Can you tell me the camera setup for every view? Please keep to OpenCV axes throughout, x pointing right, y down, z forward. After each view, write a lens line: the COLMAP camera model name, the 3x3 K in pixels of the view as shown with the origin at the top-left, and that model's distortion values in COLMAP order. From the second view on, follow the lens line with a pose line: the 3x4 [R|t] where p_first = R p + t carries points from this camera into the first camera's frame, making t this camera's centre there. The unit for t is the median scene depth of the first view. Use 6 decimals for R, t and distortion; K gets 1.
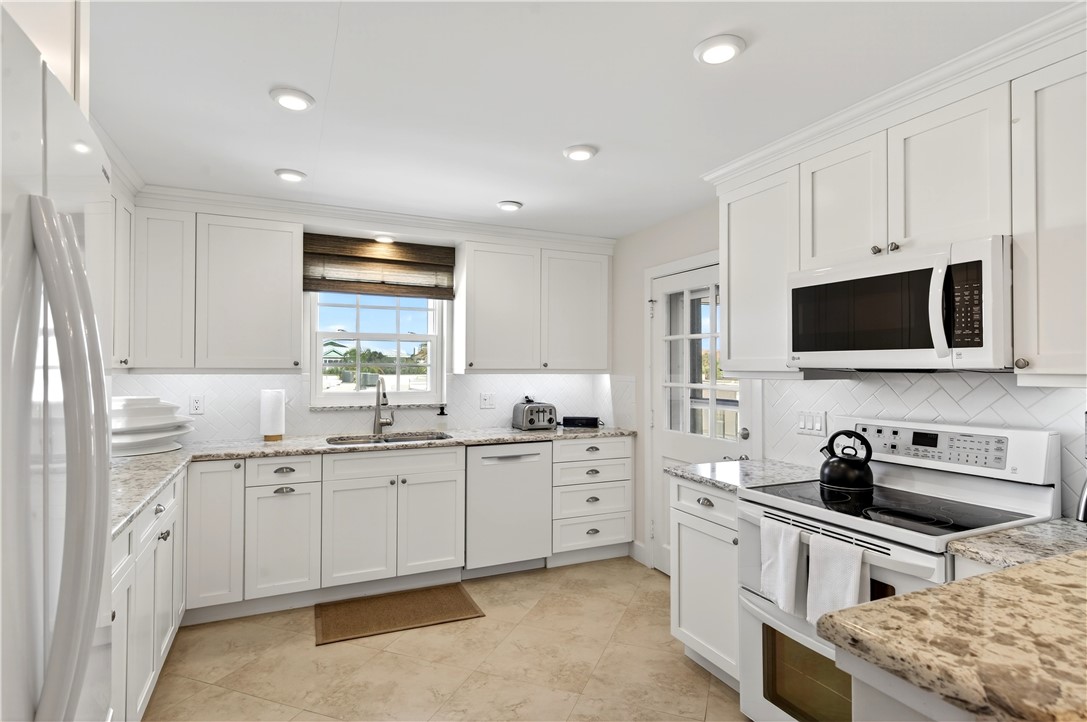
lens RADIAL K [[560.2, 0, 543.5], [0, 560.2, 361.0], [0, 0, 1]] dist [0.034987, -0.026937]
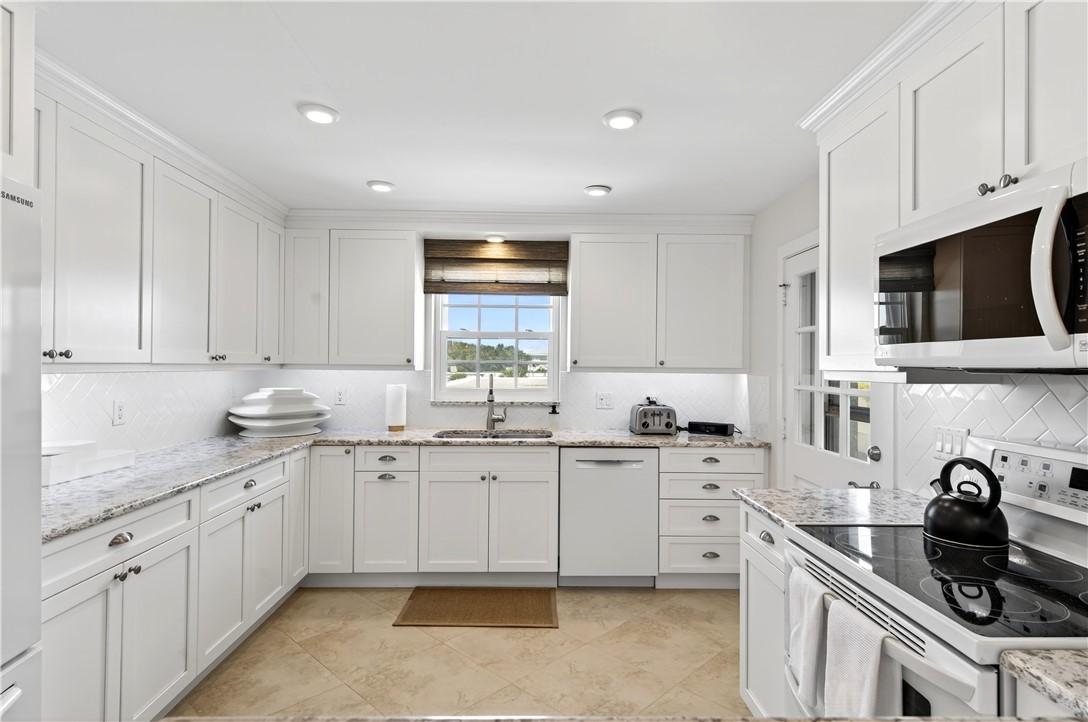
lens RADIAL K [[565.7, 0, 544.0], [0, 565.7, 361.0], [0, 0, 1]] dist [0.030287, -0.011920]
pose [[0.917416, 0.001822, -0.397925, 0.234119], [-0.001394, 0.999998, 0.001365, 0.003390], [0.397926, -0.000697, 0.917417, 0.107161]]
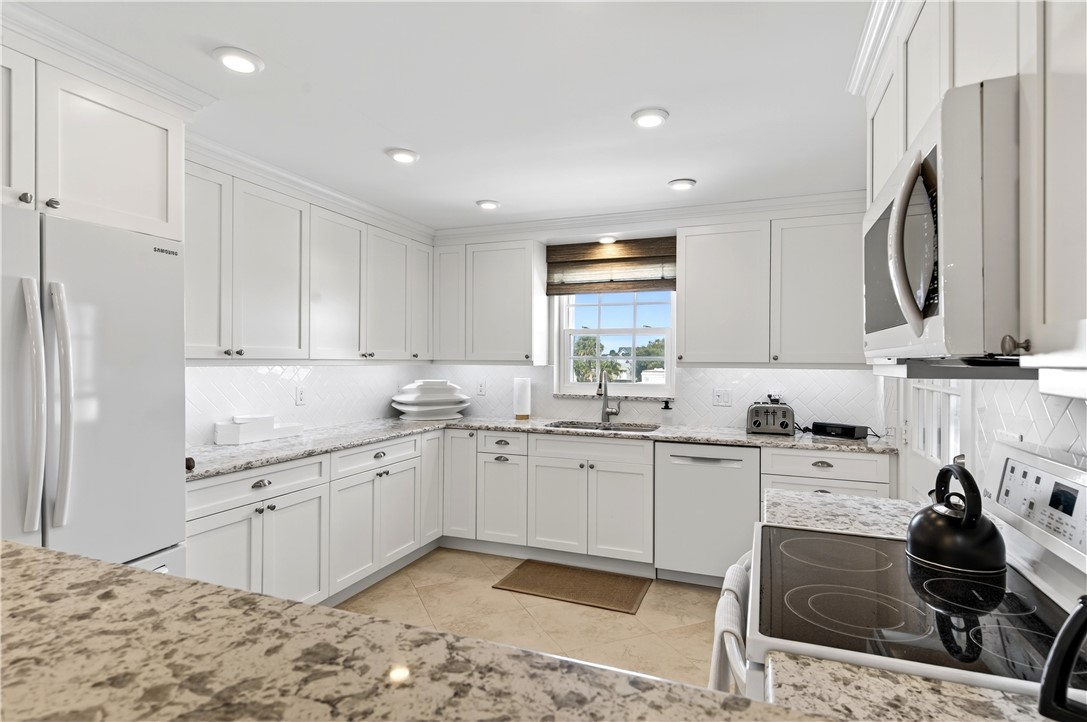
lens RADIAL K [[560.2, 0, 543.5], [0, 560.2, 361.0], [0, 0, 1]] dist [0.034987, -0.026937]
pose [[0.695408, 0.002035, -0.718613, 0.450224], [0.003033, 0.999979, 0.005766, 0.006900], [0.718609, -0.006189, 0.695387, 0.194985]]
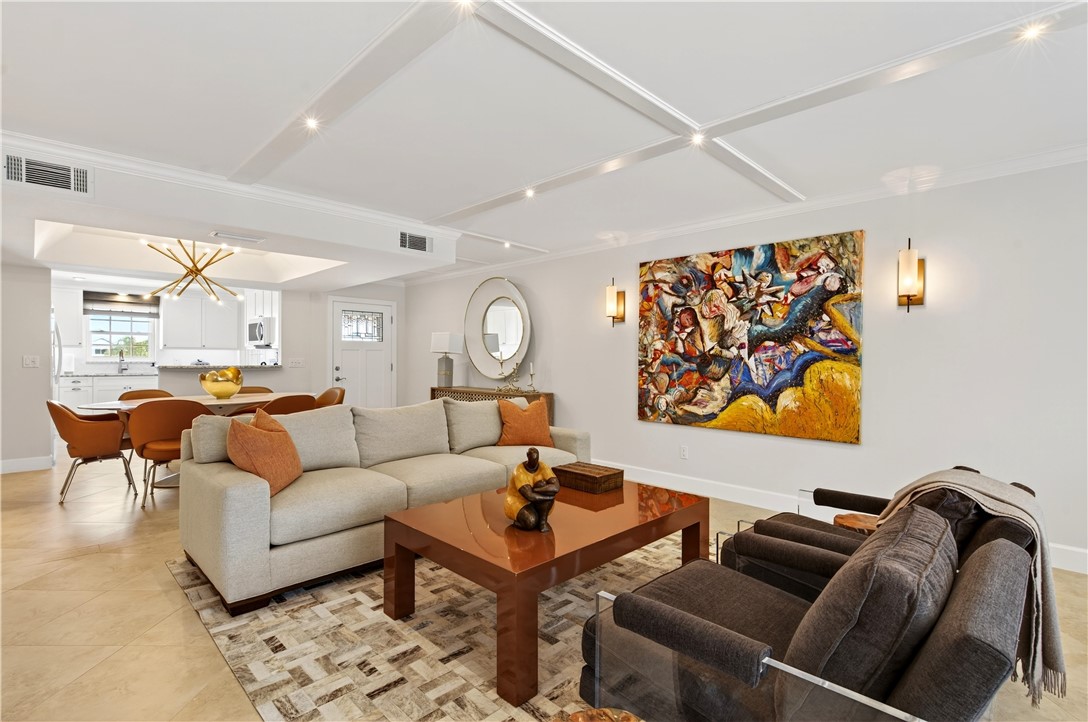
lens RADIAL K [[507.1, 0, 544.0], [0, 507.1, 361.0], [0, 0, 1]] dist [0.001330, -0.000345]
pose [[0.938776, 0.001141, 0.344526, 0.776097], [-0.006610, 0.999870, 0.014700, 0.037137], [-0.344465, -0.016077, 0.938662, -1.966237]]
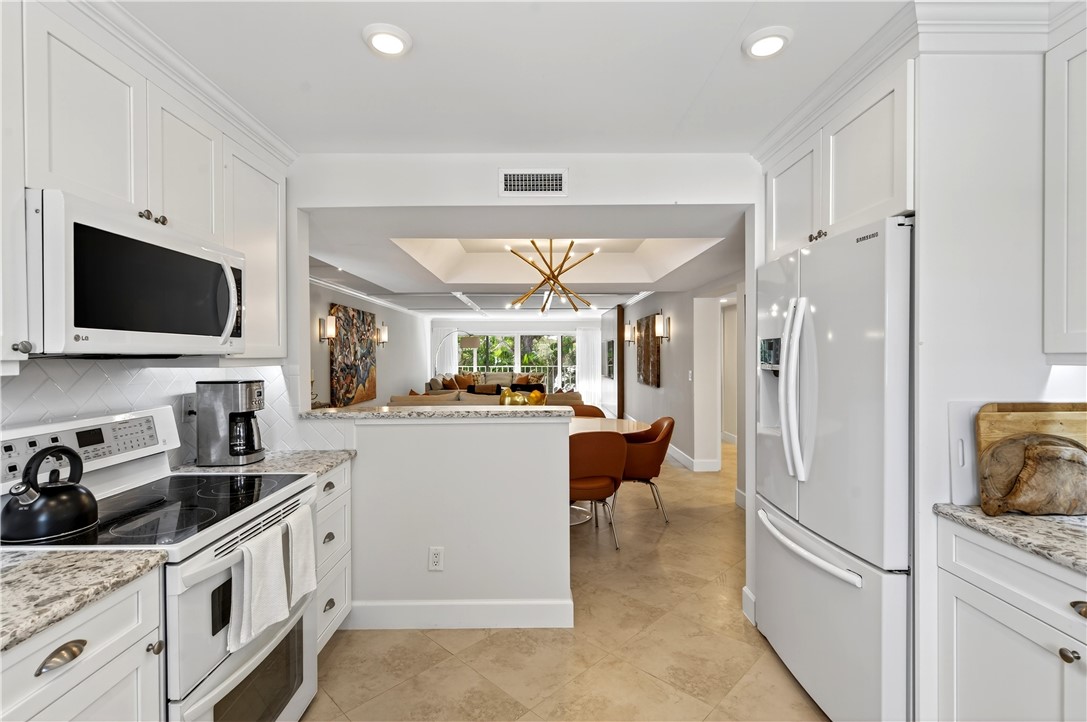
lens RADIAL K [[506.7, 0, 543.5], [0, 506.7, 361.0], [0, 0, 1]] dist [0.001330, -0.000345]
pose [[-0.914405, -0.002877, 0.404791, -0.163238], [-0.001962, 0.999994, 0.002676, 0.012323], [-0.404796, 0.001653, -0.914405, 0.892917]]
